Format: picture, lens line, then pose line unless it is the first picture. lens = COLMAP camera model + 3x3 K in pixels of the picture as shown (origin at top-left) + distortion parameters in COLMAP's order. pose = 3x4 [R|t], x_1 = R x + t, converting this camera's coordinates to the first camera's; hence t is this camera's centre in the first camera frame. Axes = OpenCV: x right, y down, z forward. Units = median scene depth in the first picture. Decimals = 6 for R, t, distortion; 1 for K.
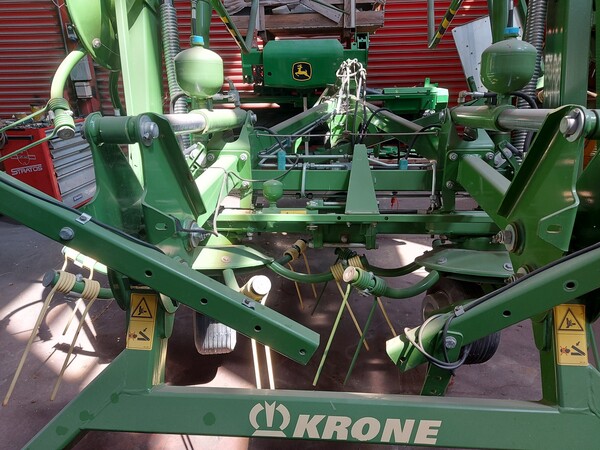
lens RADIAL K [[434.9, 0, 305.0], [0, 434.9, 227.6], [0, 0, 1]] dist [0.051769, -0.038594]
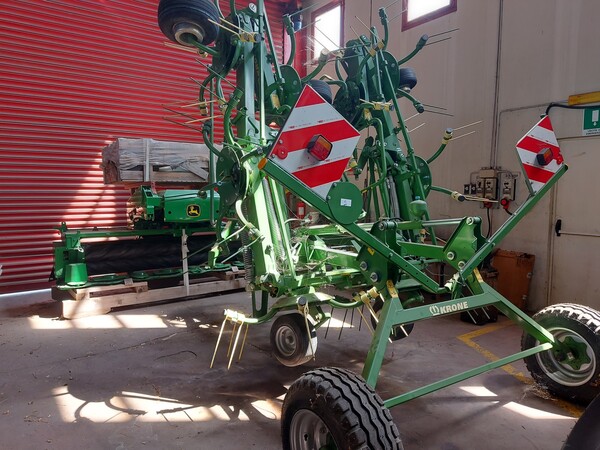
lens RADIAL K [[434.9, 0, 306.3], [0, 434.9, 226.7], [0, 0, 1]] dist [0.051769, -0.038594]
pose [[0.778214, -0.024575, 0.627518, -0.878528], [0.214369, 0.949611, -0.228660, 0.119694], [-0.590279, 0.312467, 0.744268, -0.321137]]
